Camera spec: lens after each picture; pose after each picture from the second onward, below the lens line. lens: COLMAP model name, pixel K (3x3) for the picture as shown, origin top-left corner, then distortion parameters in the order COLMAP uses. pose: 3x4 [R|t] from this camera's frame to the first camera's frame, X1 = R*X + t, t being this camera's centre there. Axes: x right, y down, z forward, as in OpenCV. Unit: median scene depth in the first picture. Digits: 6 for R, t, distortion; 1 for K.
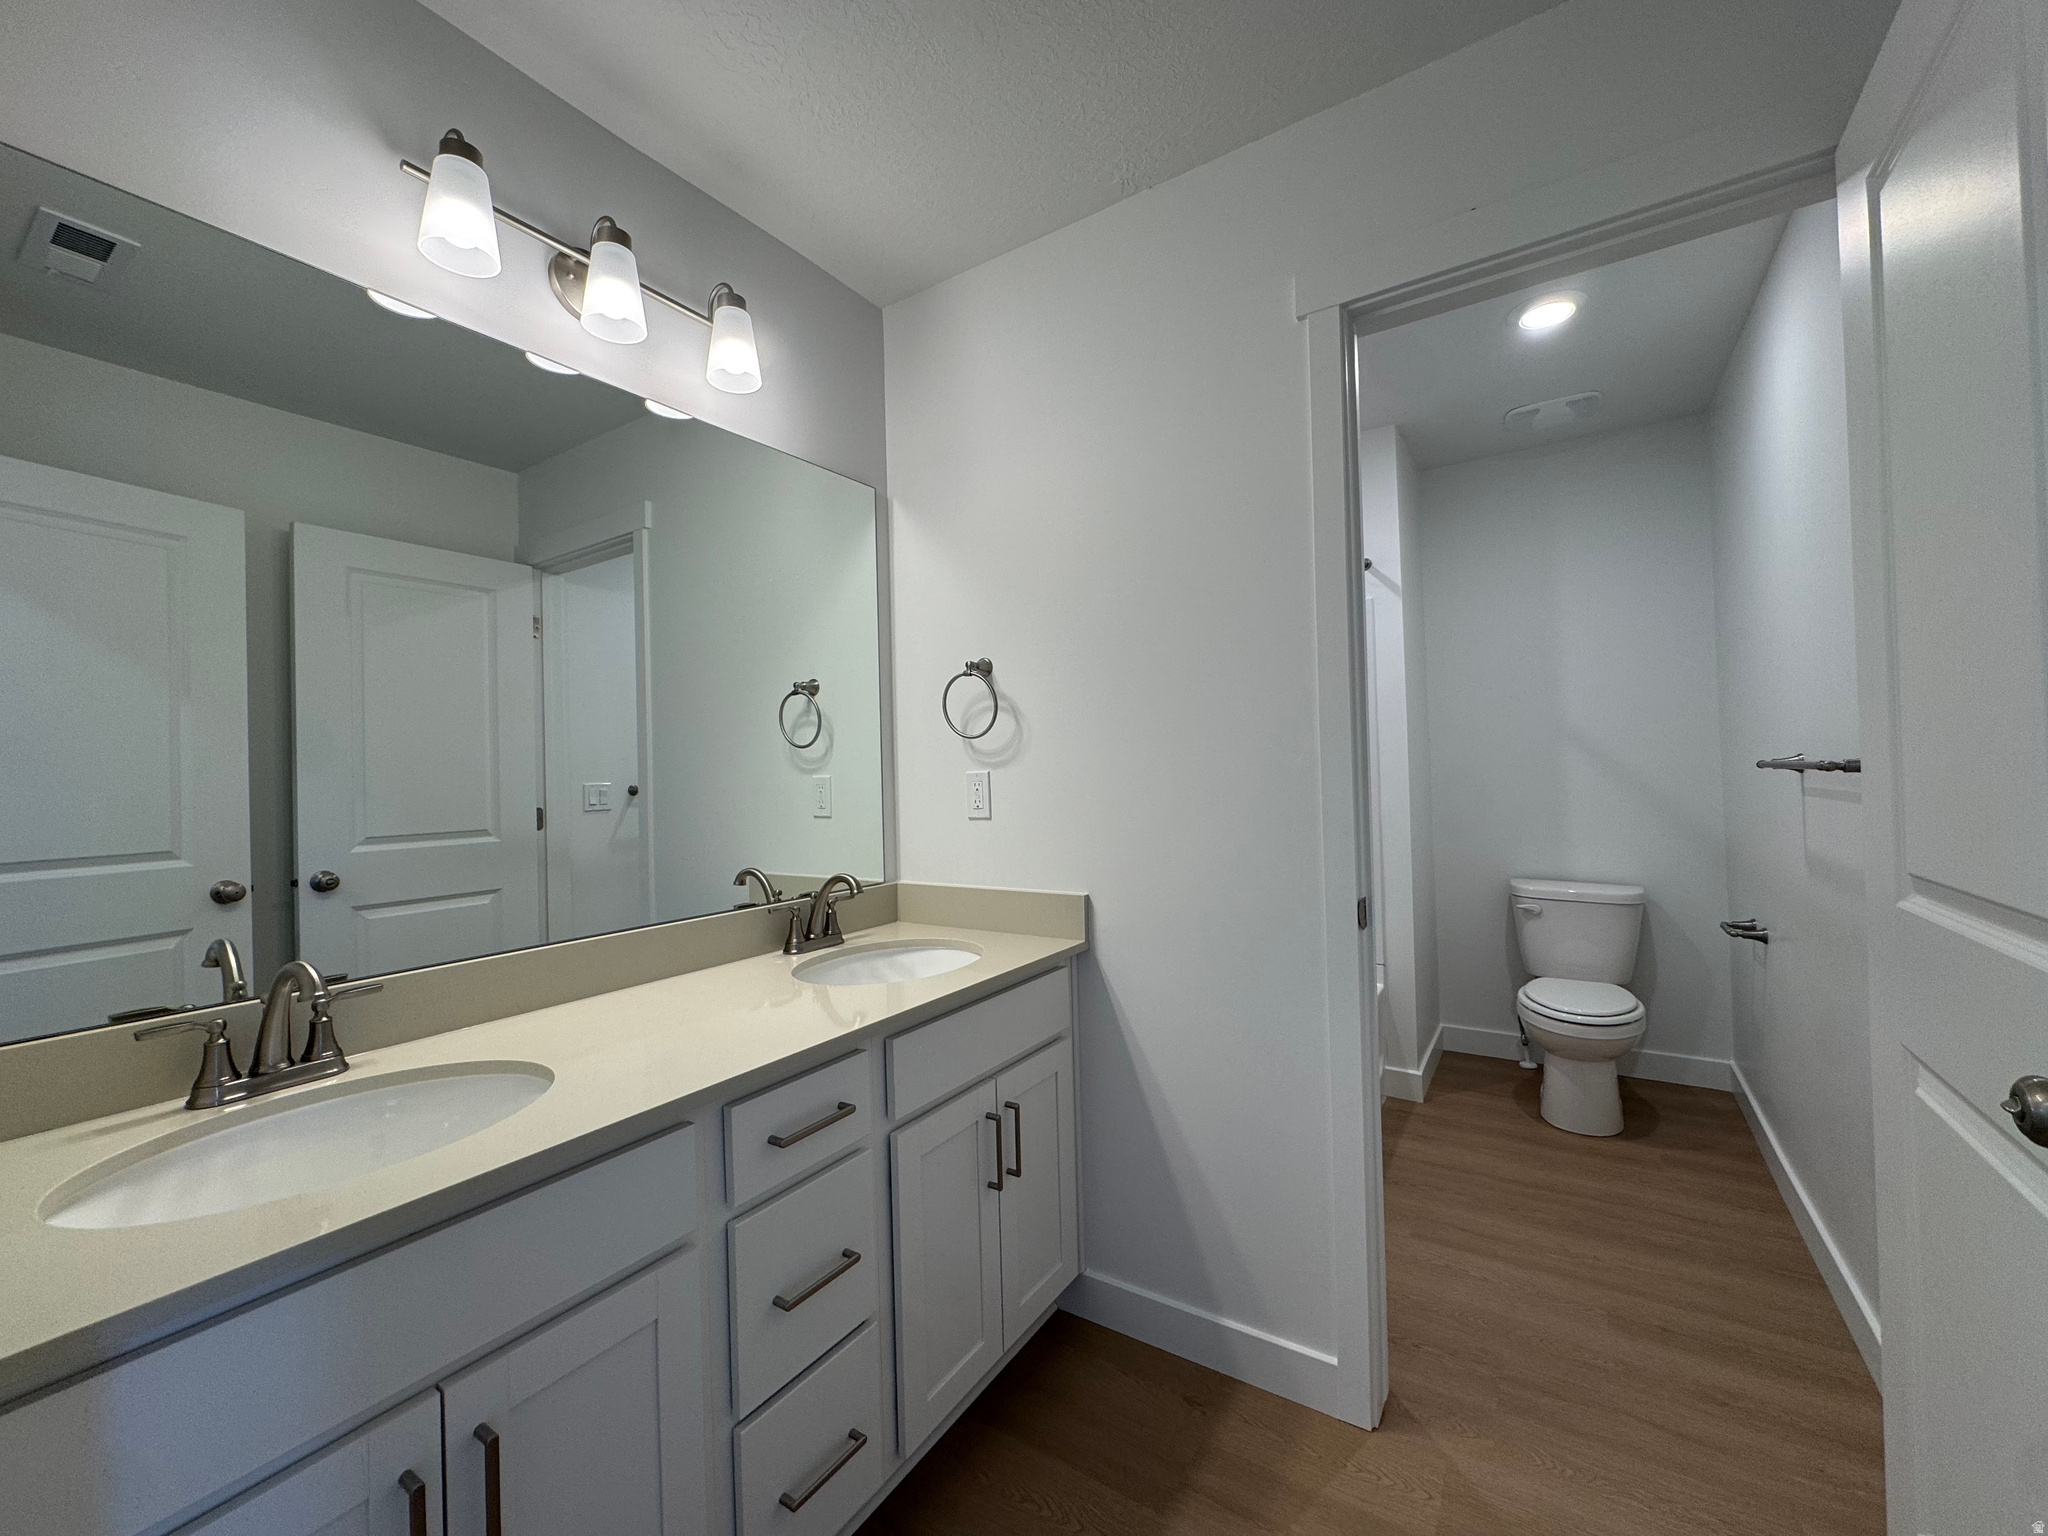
lens RADIAL K [[822.4, 0, 1017.2], [0, 822.4, 773.2], [0, 0, 1]] dist [-0.001460, -0.000093]
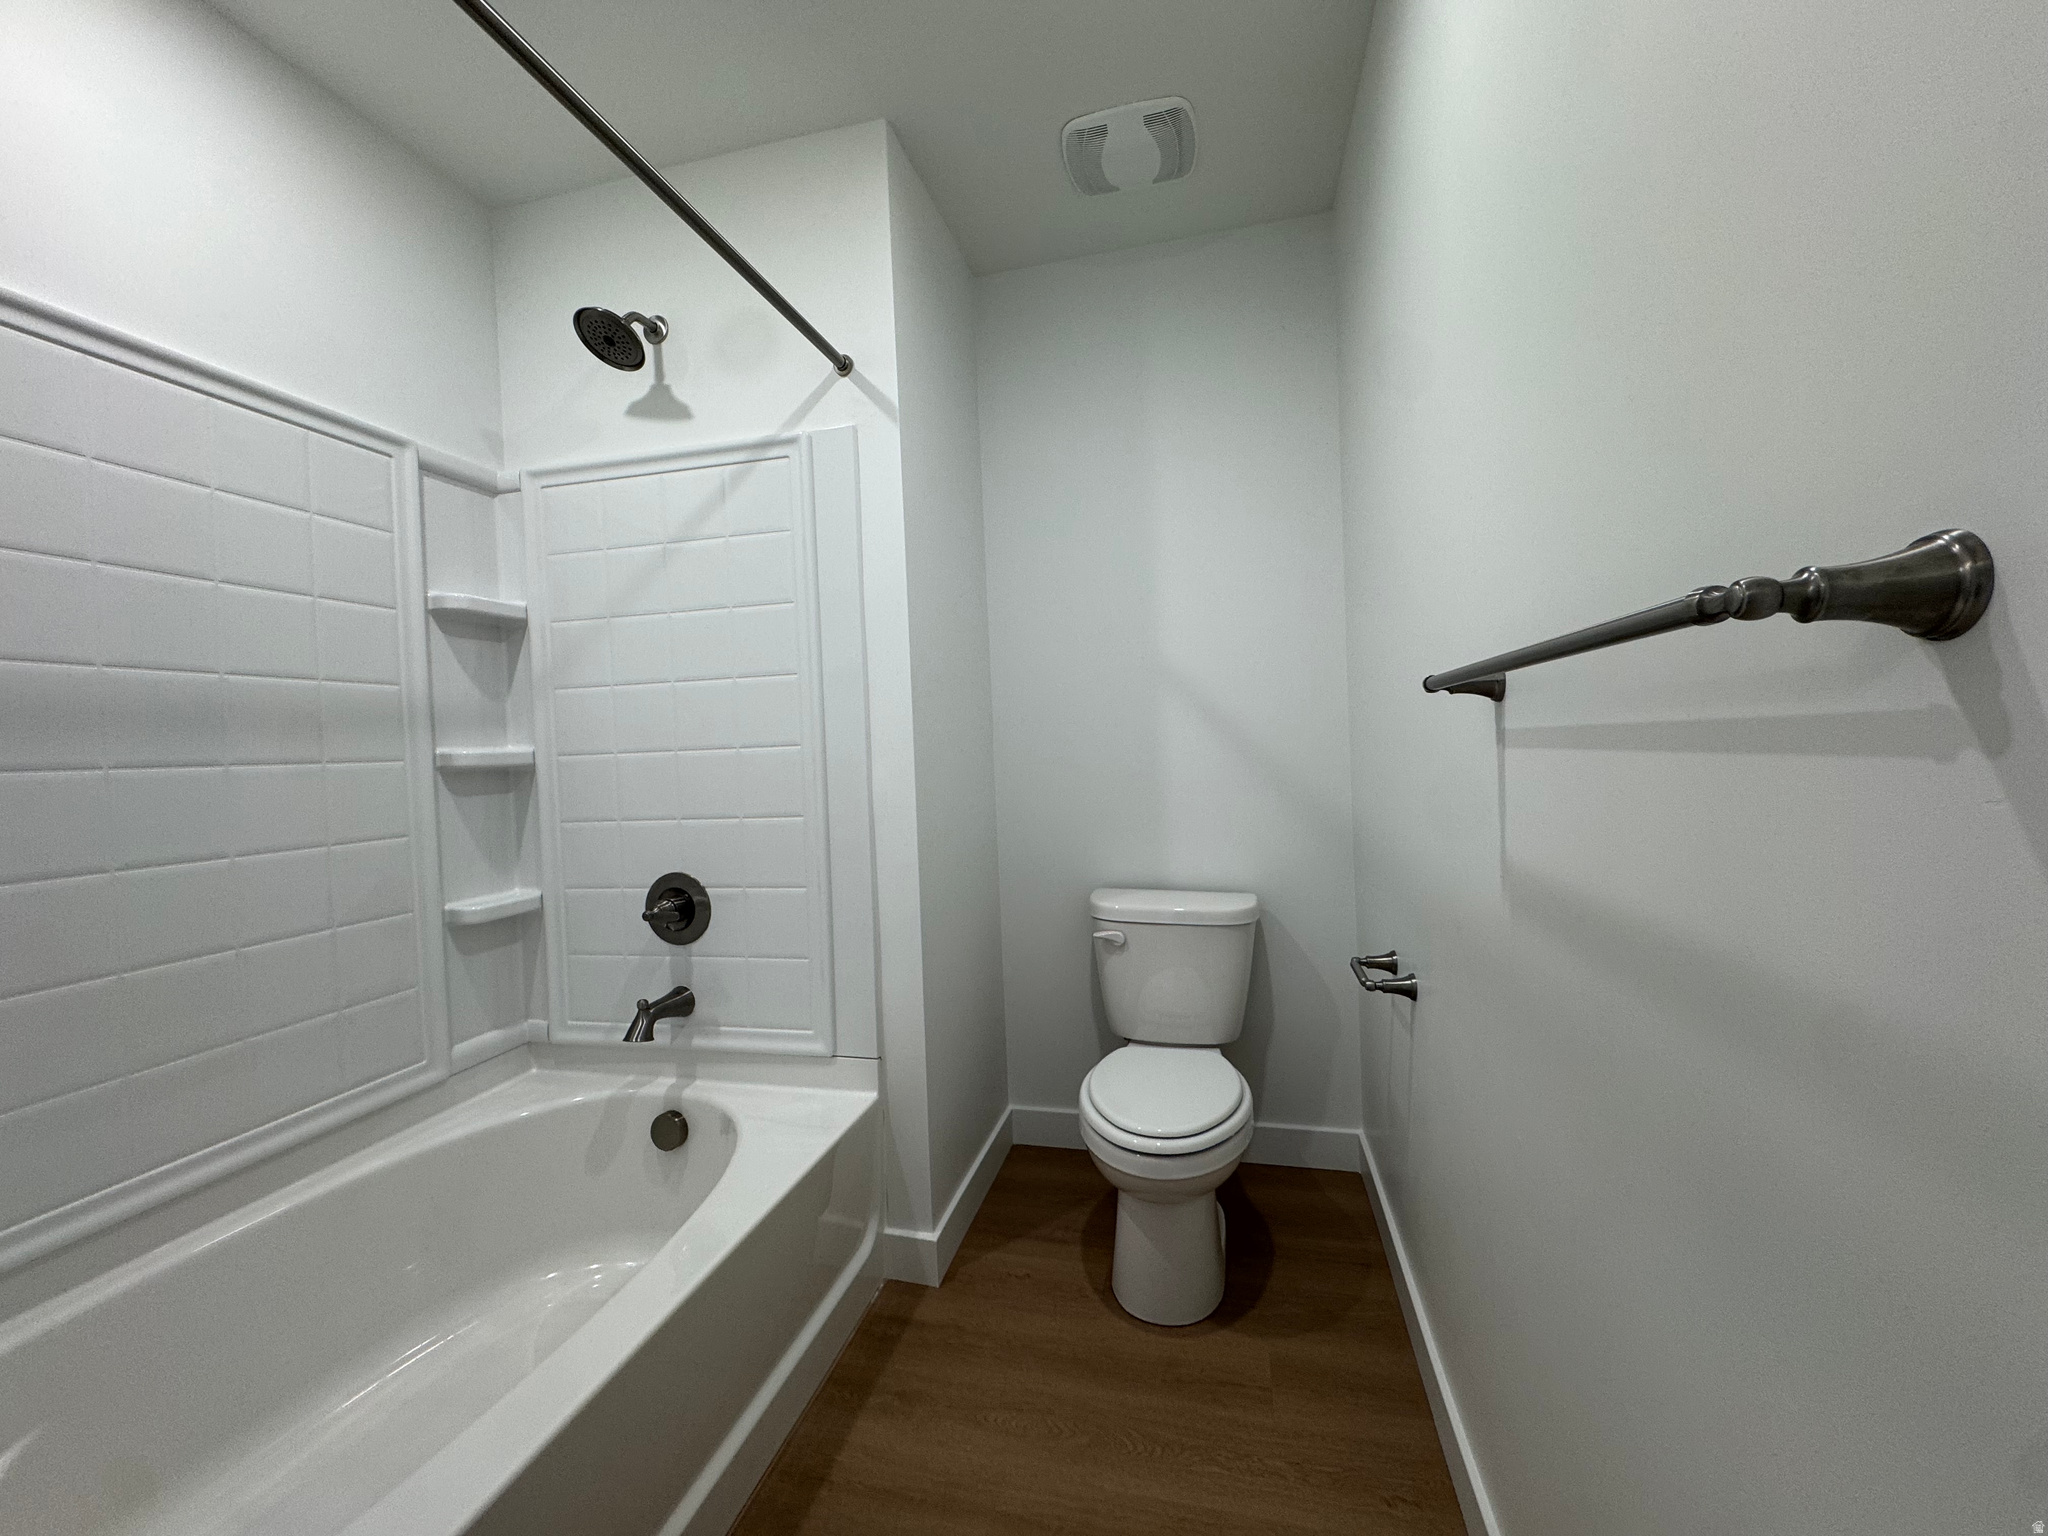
lens RADIAL K [[822.4, 0, 1017.2], [0, 822.4, 773.2], [0, 0, 1]] dist [-0.001460, -0.000093]
pose [[0.942572, -0.014227, 0.333701, 0.363618], [0.007934, 0.999764, 0.020212, 0.020773], [-0.333910, -0.016404, 0.942462, 0.442058]]
